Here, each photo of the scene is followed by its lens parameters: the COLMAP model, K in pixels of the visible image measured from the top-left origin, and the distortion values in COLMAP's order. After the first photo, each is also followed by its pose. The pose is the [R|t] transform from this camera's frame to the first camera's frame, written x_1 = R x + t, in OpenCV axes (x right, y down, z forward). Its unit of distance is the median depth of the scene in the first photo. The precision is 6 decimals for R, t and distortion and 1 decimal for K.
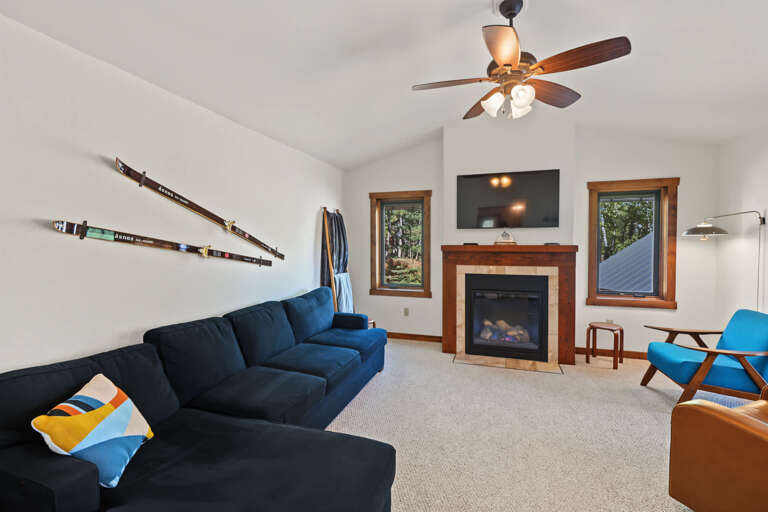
lens RADIAL K [[352.8, 0, 384.8], [0, 352.8, 248.5], [0, 0, 1]] dist [-0.006241, 0.002851]
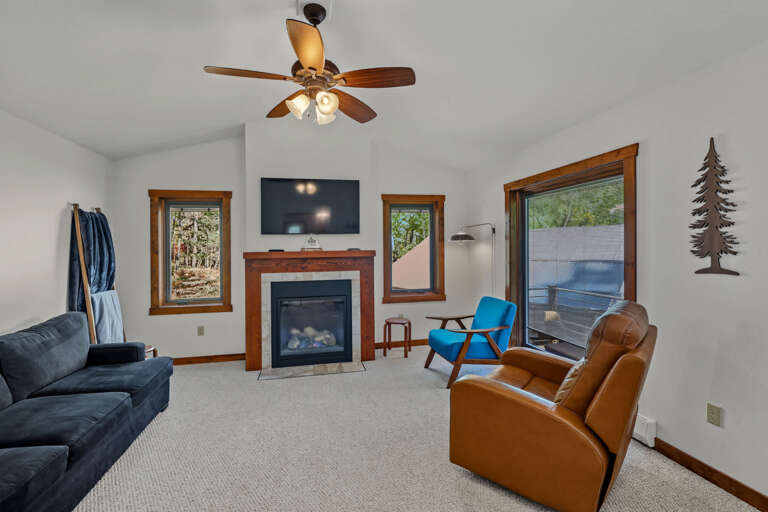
lens RADIAL K [[352.8, 0, 388.4], [0, 352.8, 240.4], [0, 0, 1]] dist [-0.006241, 0.002851]
pose [[0.854965, 0.000392, 0.518685, 0.009627], [0.020513, 0.999192, -0.034567, -0.000891], [-0.518279, 0.040194, 0.854266, 0.032629]]
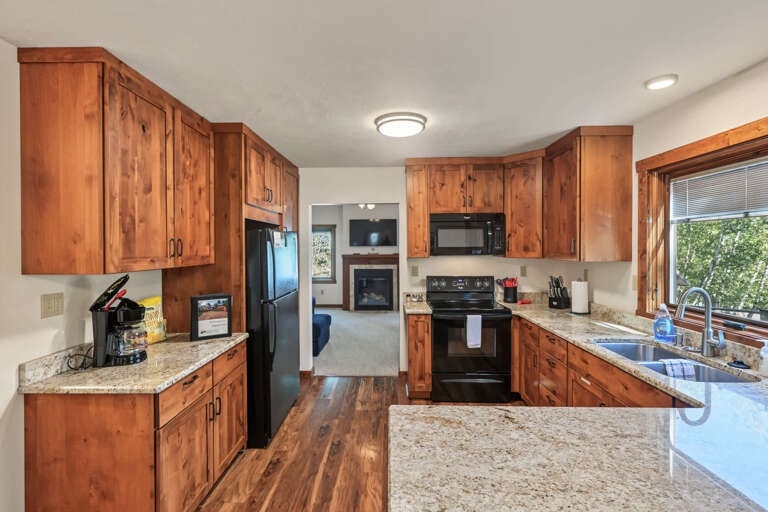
lens RADIAL K [[352.8, 0, 376.9], [0, 352.8, 245.5], [0, 0, 1]] dist [-0.006241, 0.002851]
pose [[0.965417, -0.000704, 0.260709, -0.183110], [0.009022, 0.999488, -0.030710, 0.004752], [-0.260554, 0.032000, 0.964929, -1.088526]]
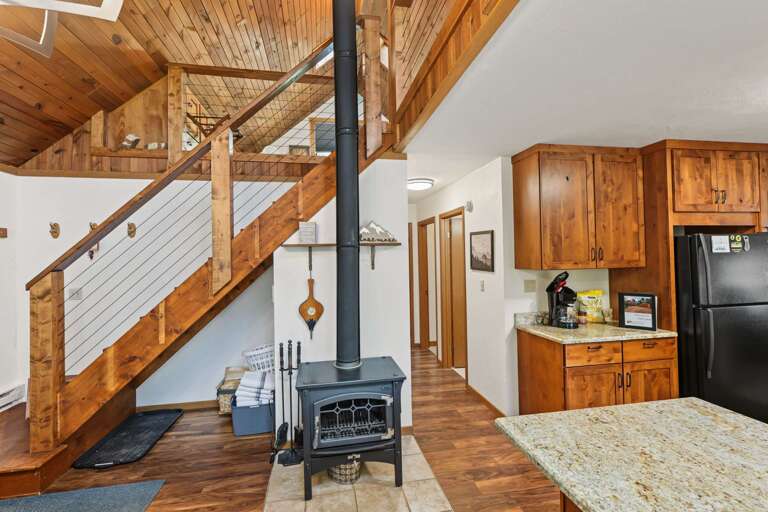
lens RADIAL K [[352.8, 0, 388.1], [0, 352.8, 253.6], [0, 0, 1]] dist [-0.006241, 0.002851]
pose [[0.469578, -0.017067, -0.882726, 0.111772], [-0.004521, 0.999754, -0.021735, 0.005435], [0.882880, 0.014197, 0.469385, -1.231301]]
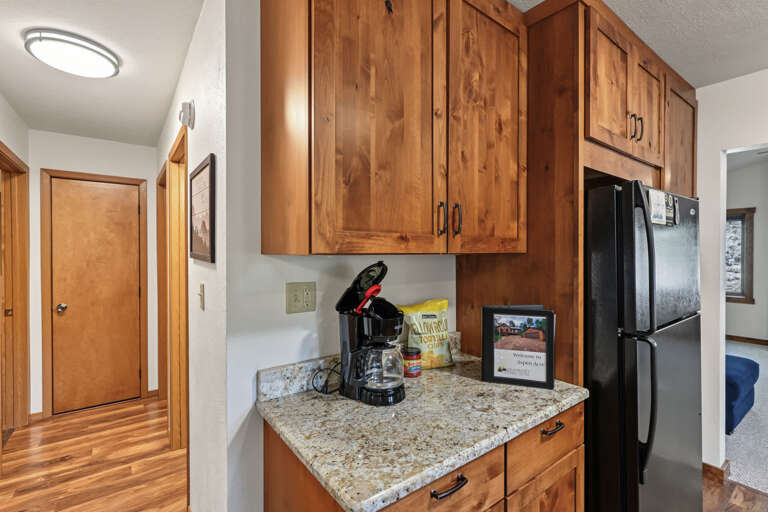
lens RADIAL K [[352.8, 0, 384.8], [0, 352.8, 253.8], [0, 0, 1]] dist [-0.006241, 0.002851]
pose [[0.807074, 0.008266, -0.590392, -0.203290], [-0.018660, 0.999760, -0.011511, 0.024108], [0.590155, 0.020307, 0.807035, -0.770143]]
